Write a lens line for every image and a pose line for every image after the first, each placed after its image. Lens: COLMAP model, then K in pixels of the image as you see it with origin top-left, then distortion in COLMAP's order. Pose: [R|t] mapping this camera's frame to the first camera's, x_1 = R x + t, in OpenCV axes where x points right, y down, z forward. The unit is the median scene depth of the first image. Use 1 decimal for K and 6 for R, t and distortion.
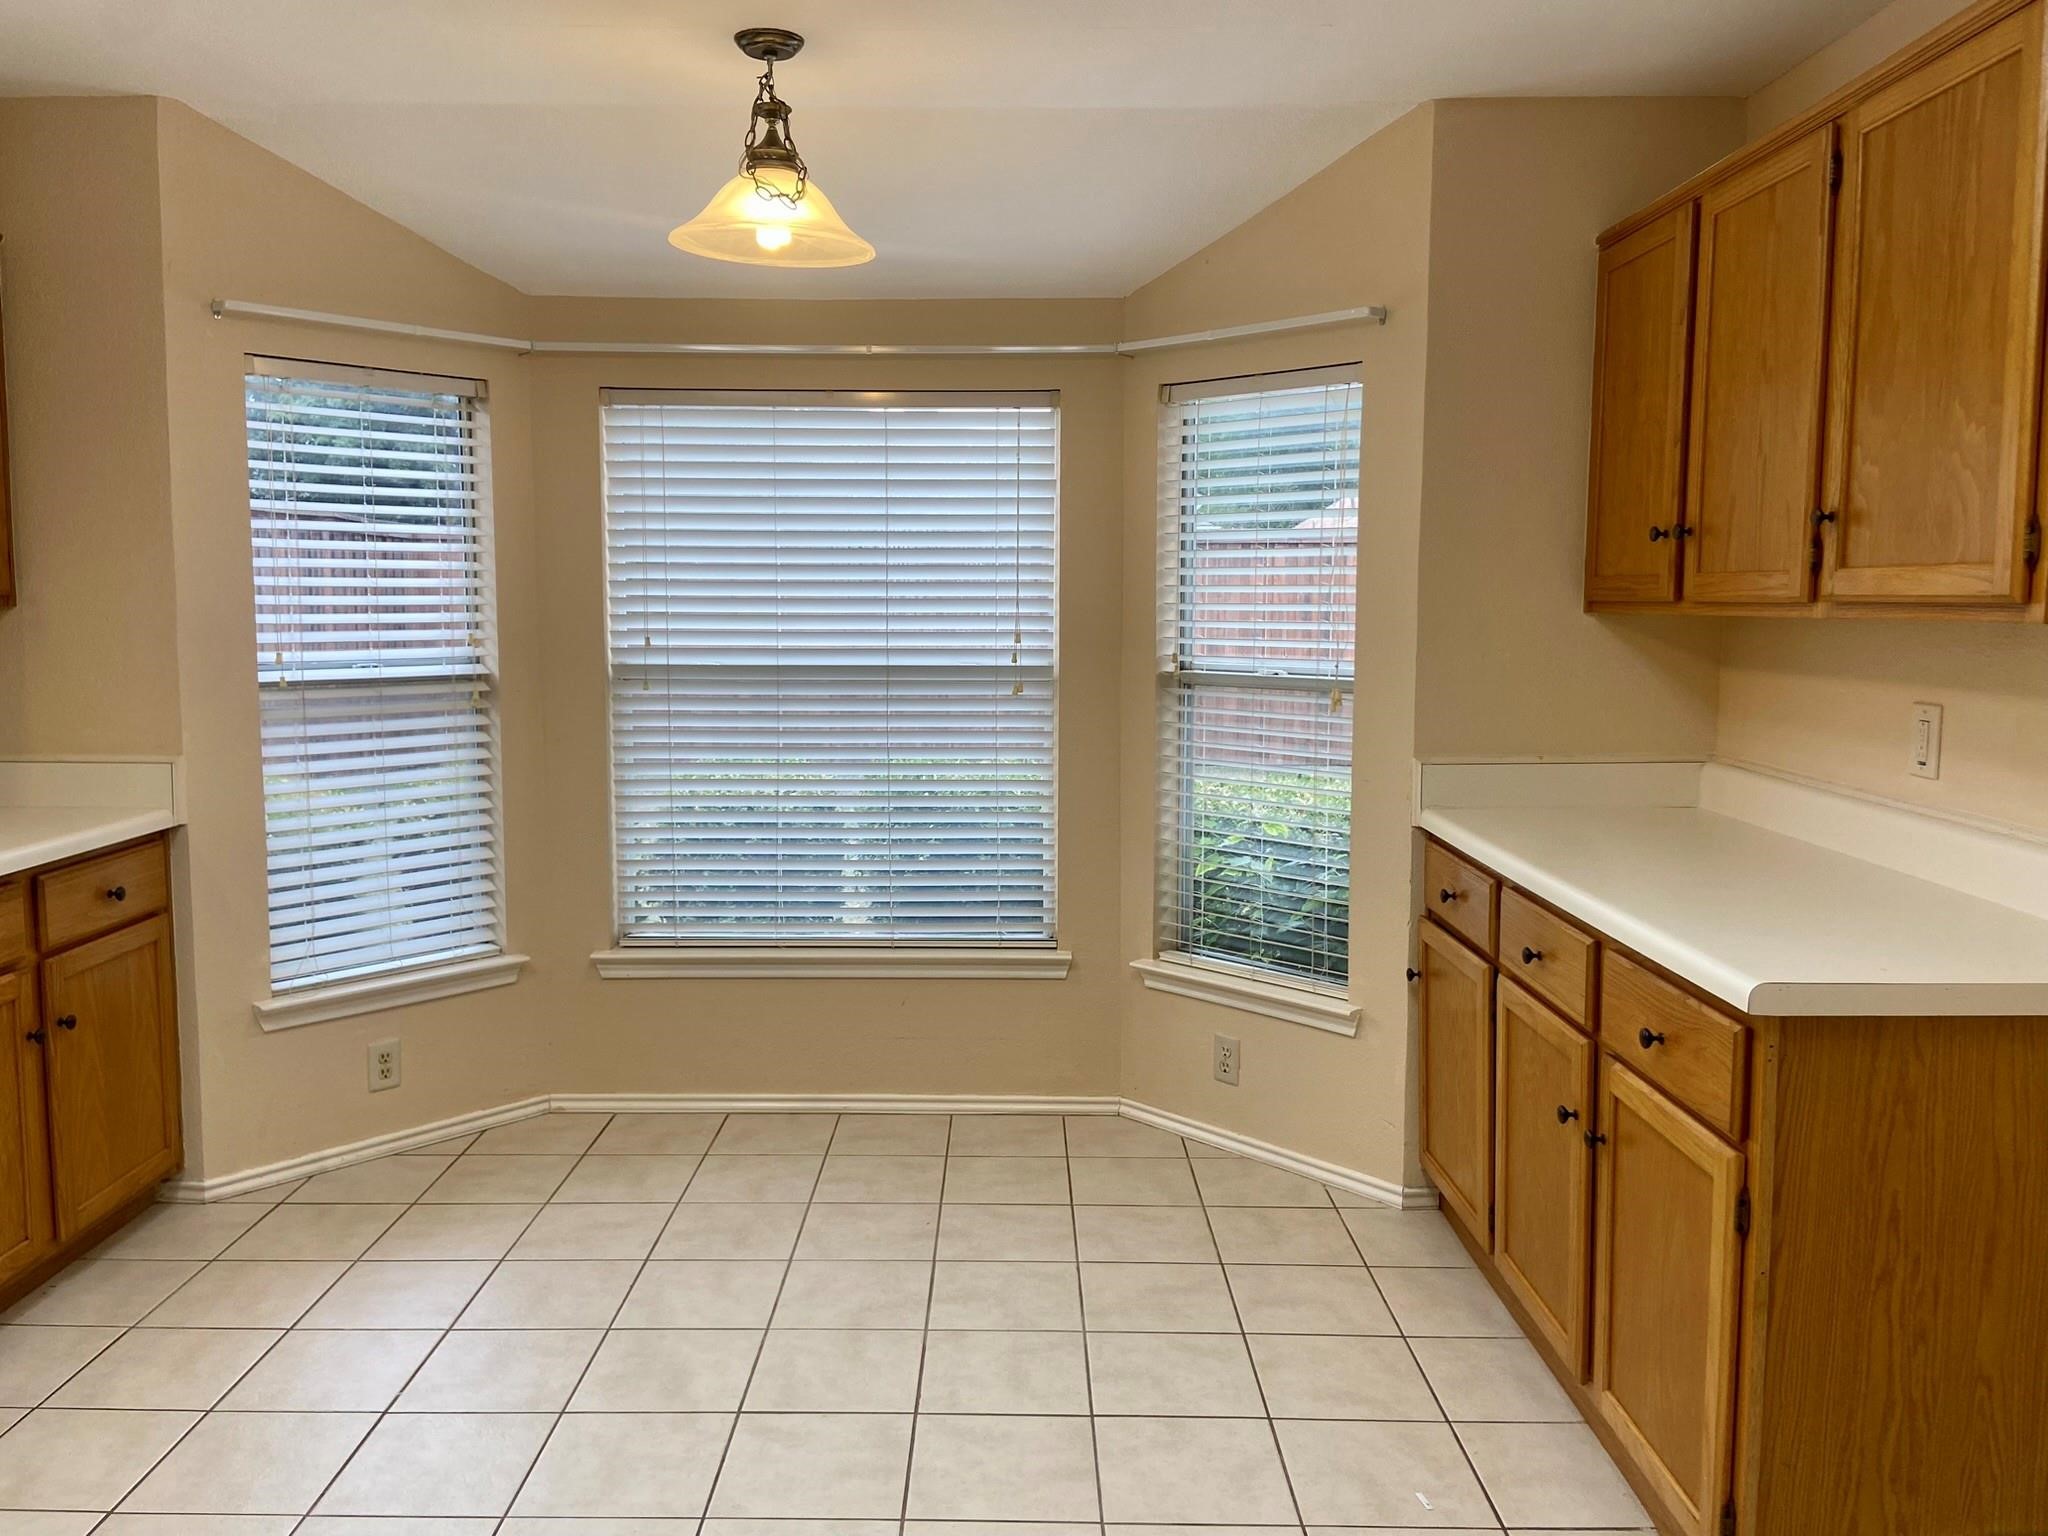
lens RADIAL K [[1548.6, 0, 1024.0], [0, 1548.6, 768.0], [0, 0, 1]] dist [0.107304, -0.141702]
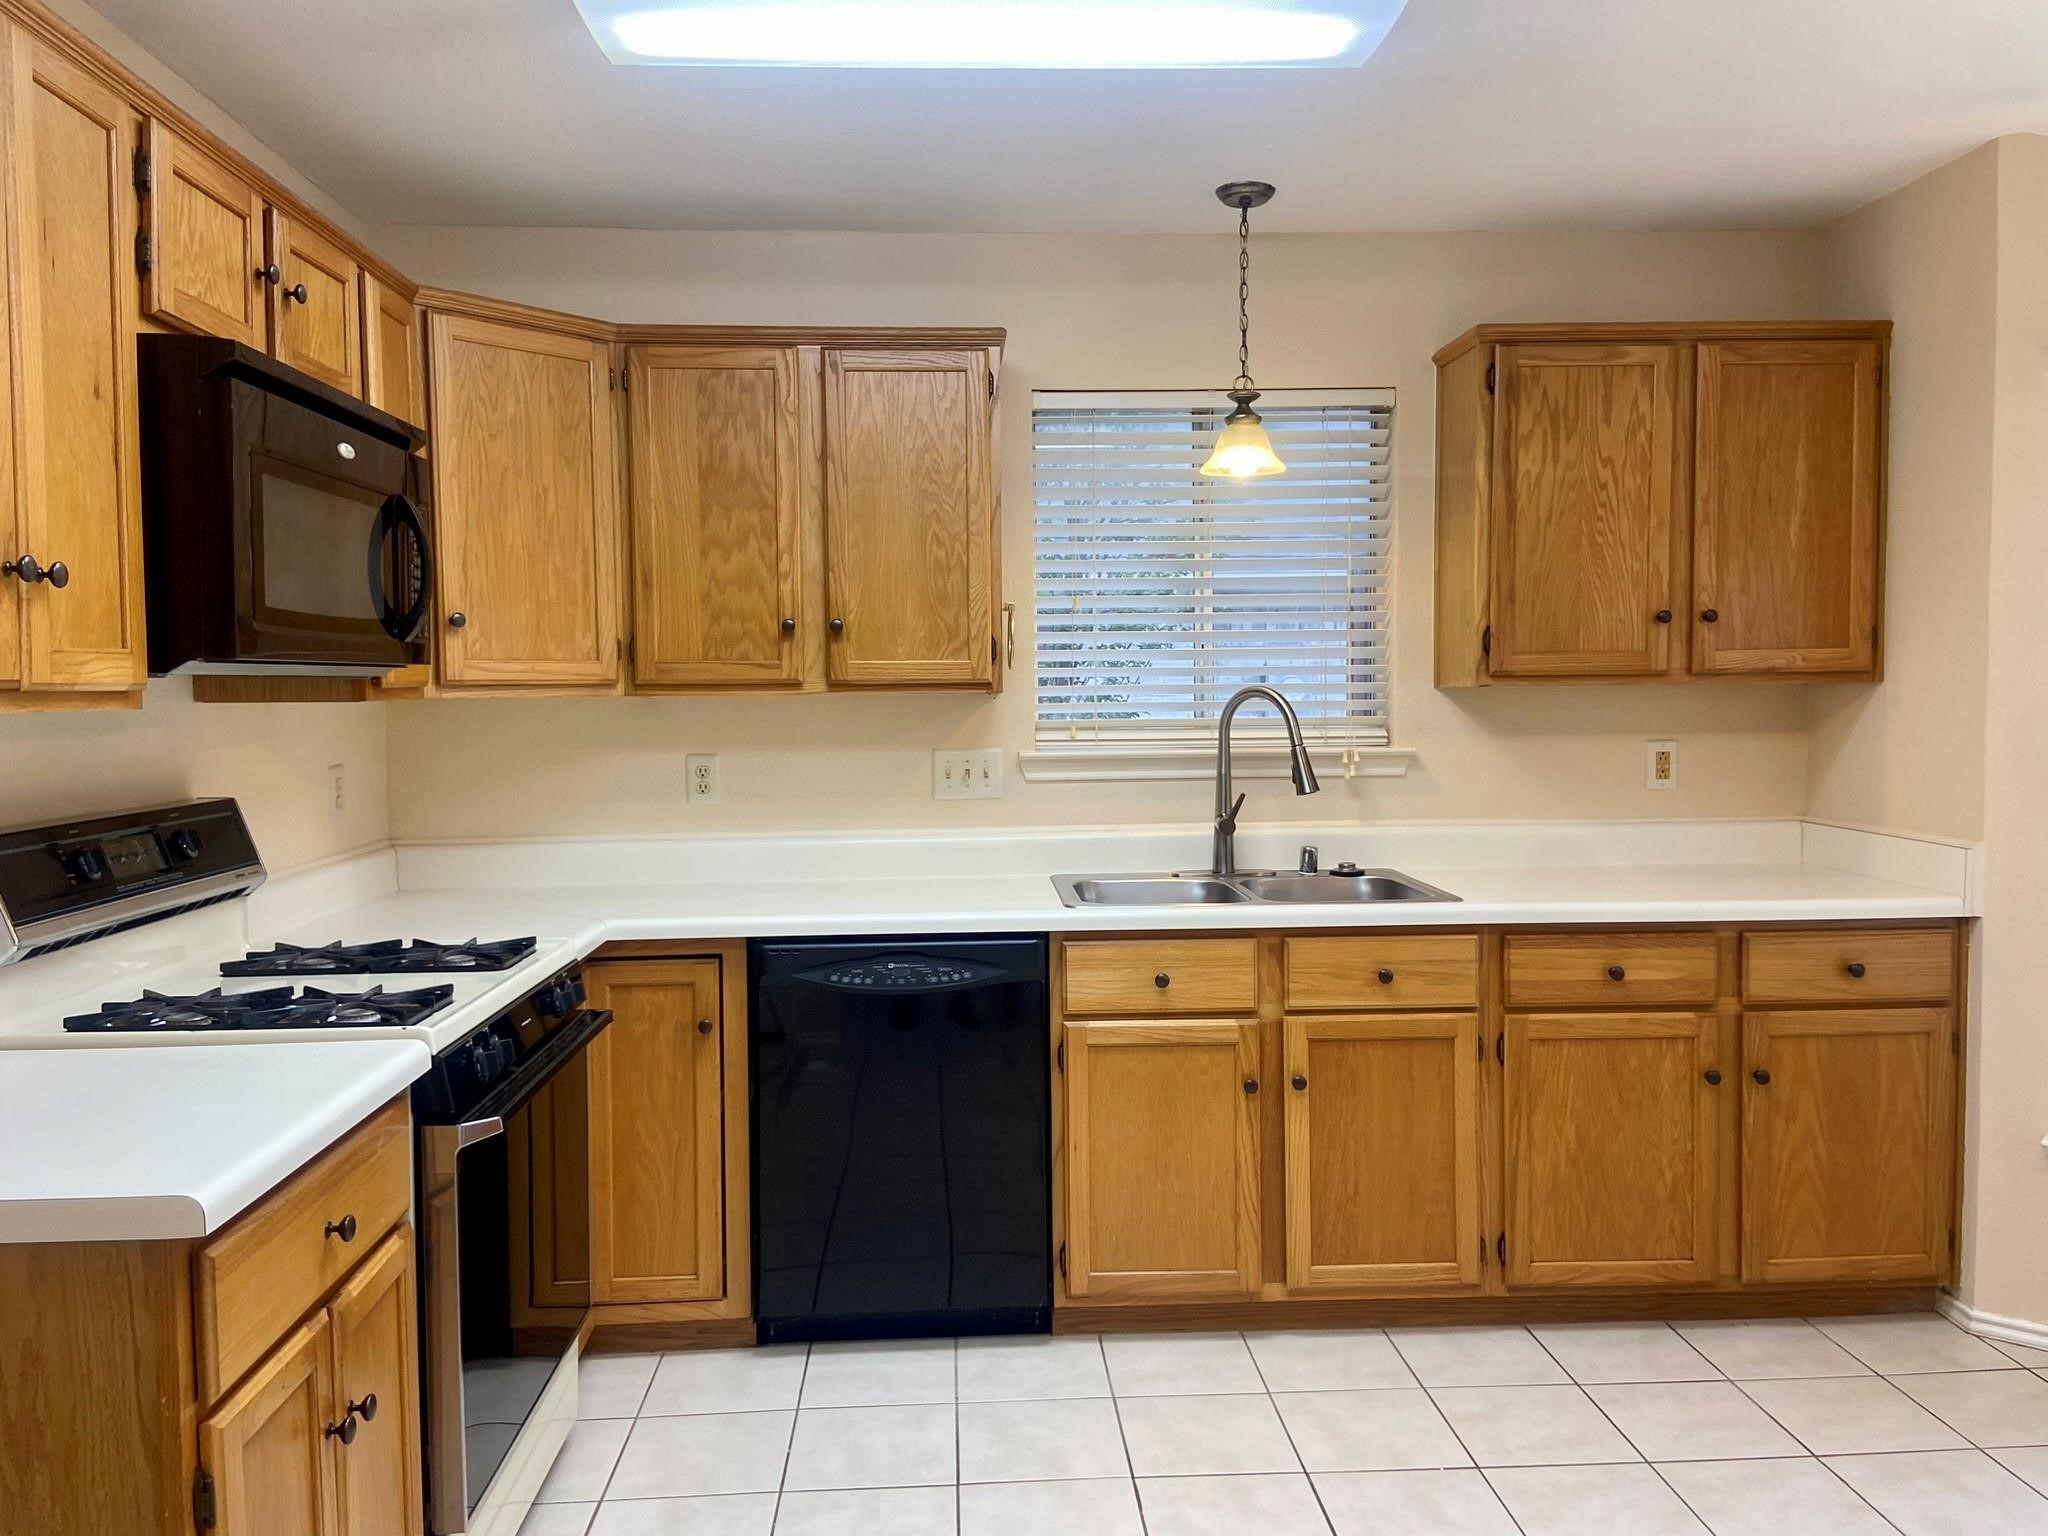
lens RADIAL K [[1548.6, 0, 1024.0], [0, 1548.6, 768.0], [0, 0, 1]] dist [0.107304, -0.141702]
pose [[0.049713, 0.053223, -0.997344, 0.357251], [-0.108493, 0.992958, 0.047581, -0.033611], [0.992853, 0.105840, 0.055137, 0.387615]]
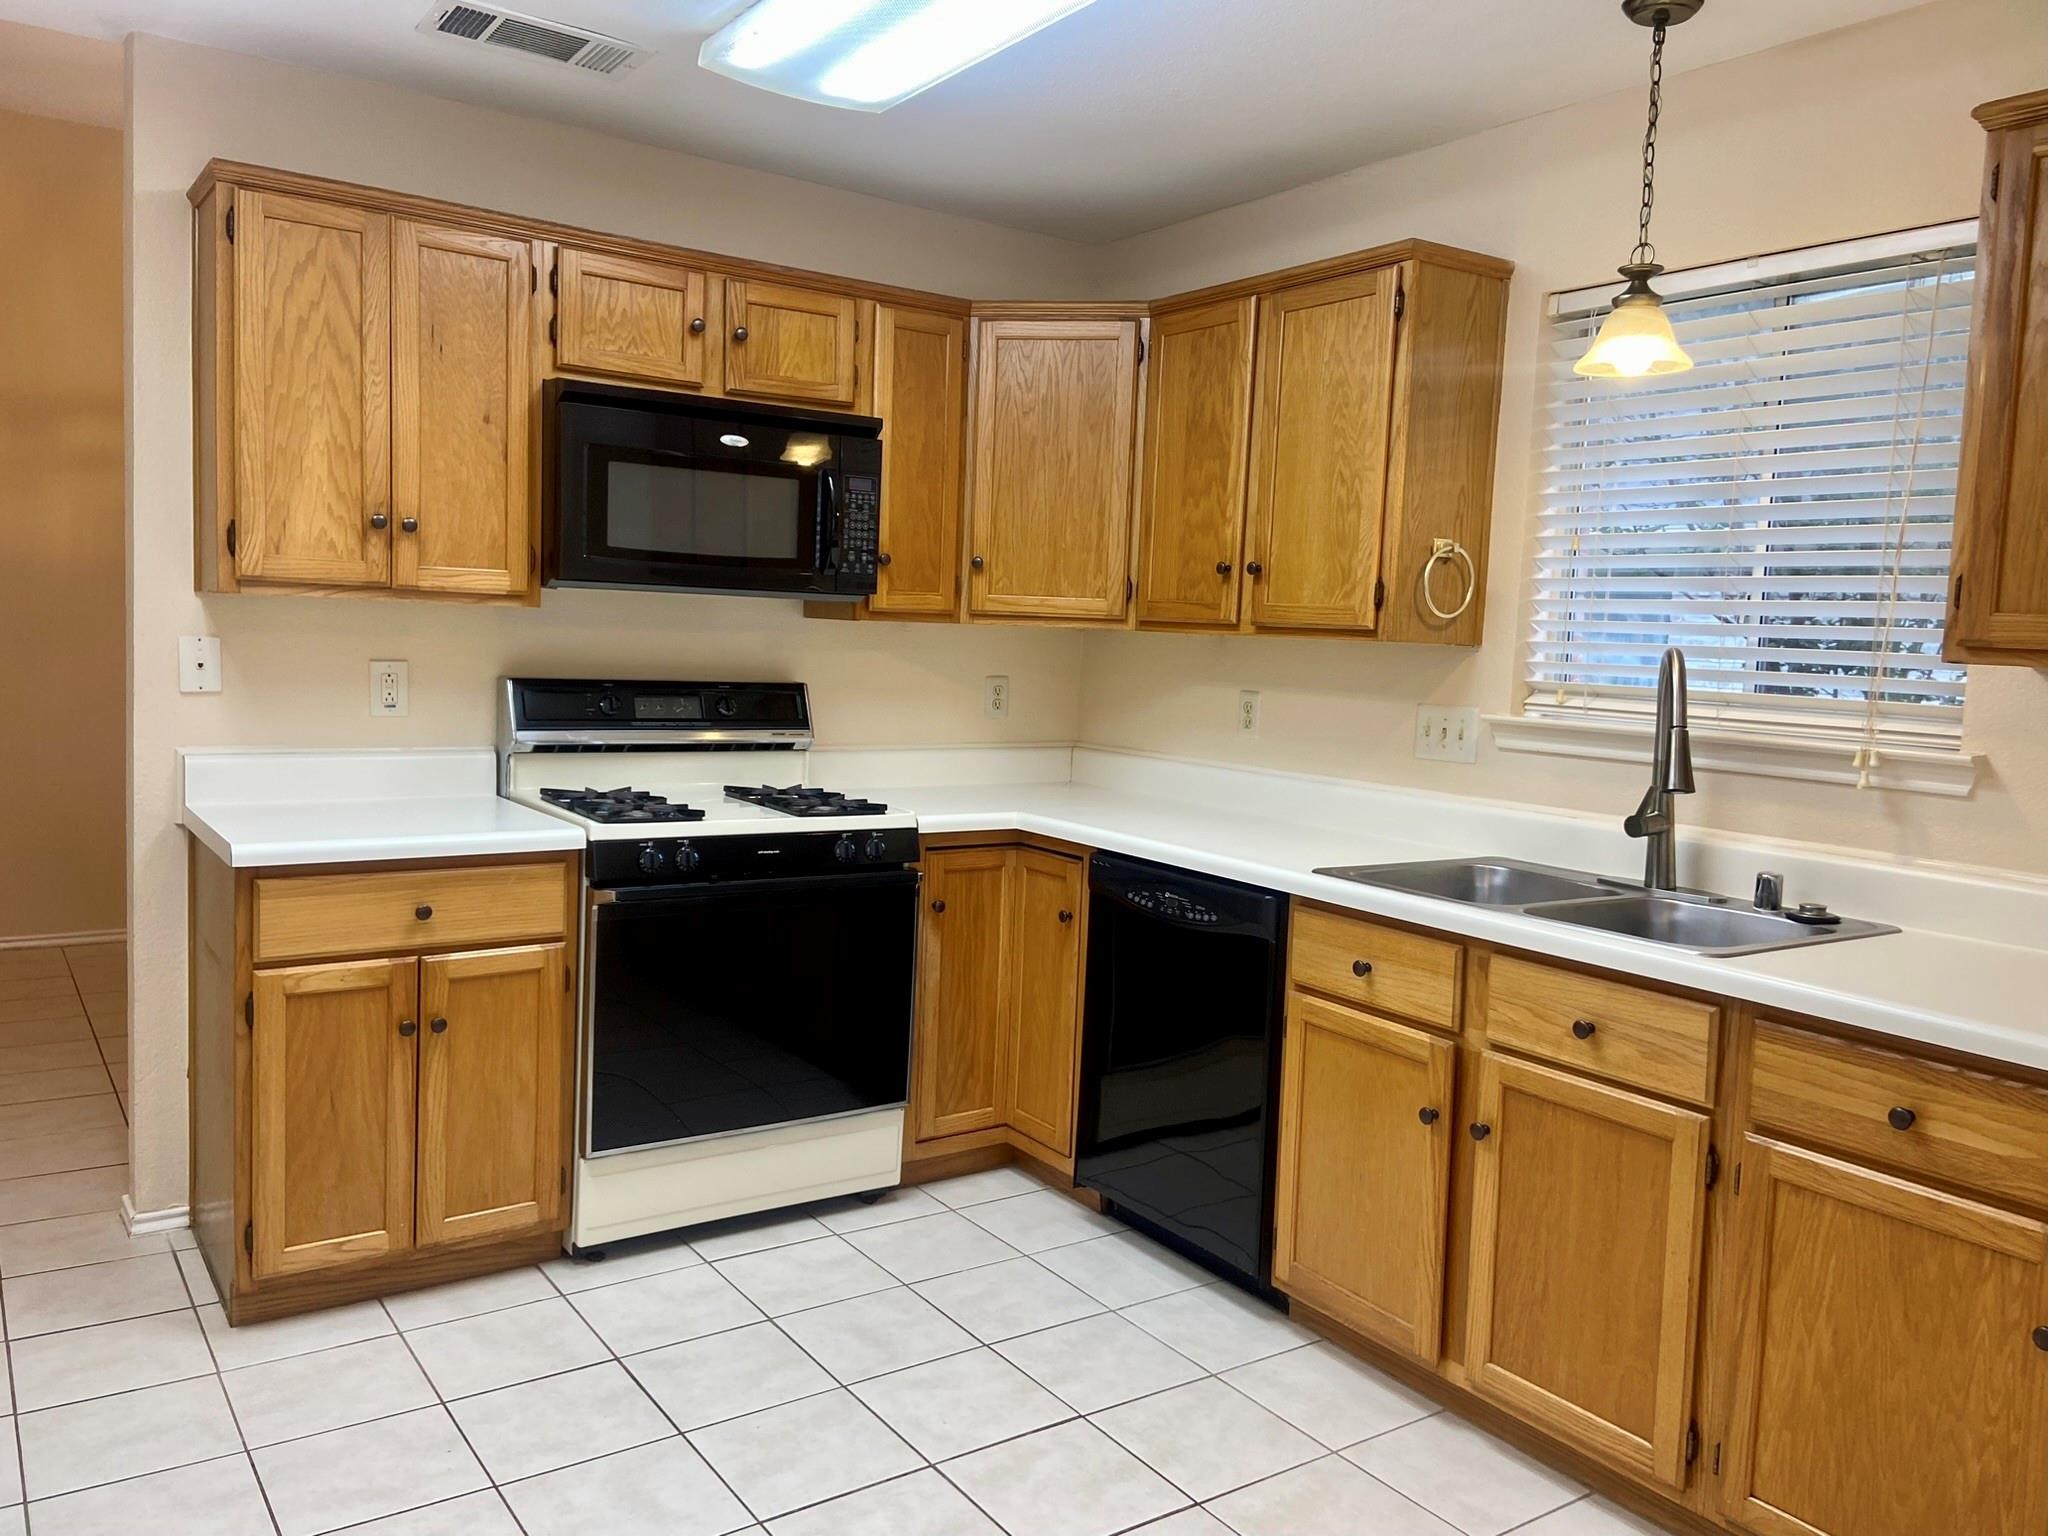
lens RADIAL K [[1548.6, 0, 1024.0], [0, 1548.6, 768.0], [0, 0, 1]] dist [0.107304, -0.141702]
pose [[-0.825927, 0.017471, -0.563507, 0.072876], [-0.108257, 0.976005, 0.188931, -0.106649], [0.553286, 0.217047, -0.804217, 1.028078]]
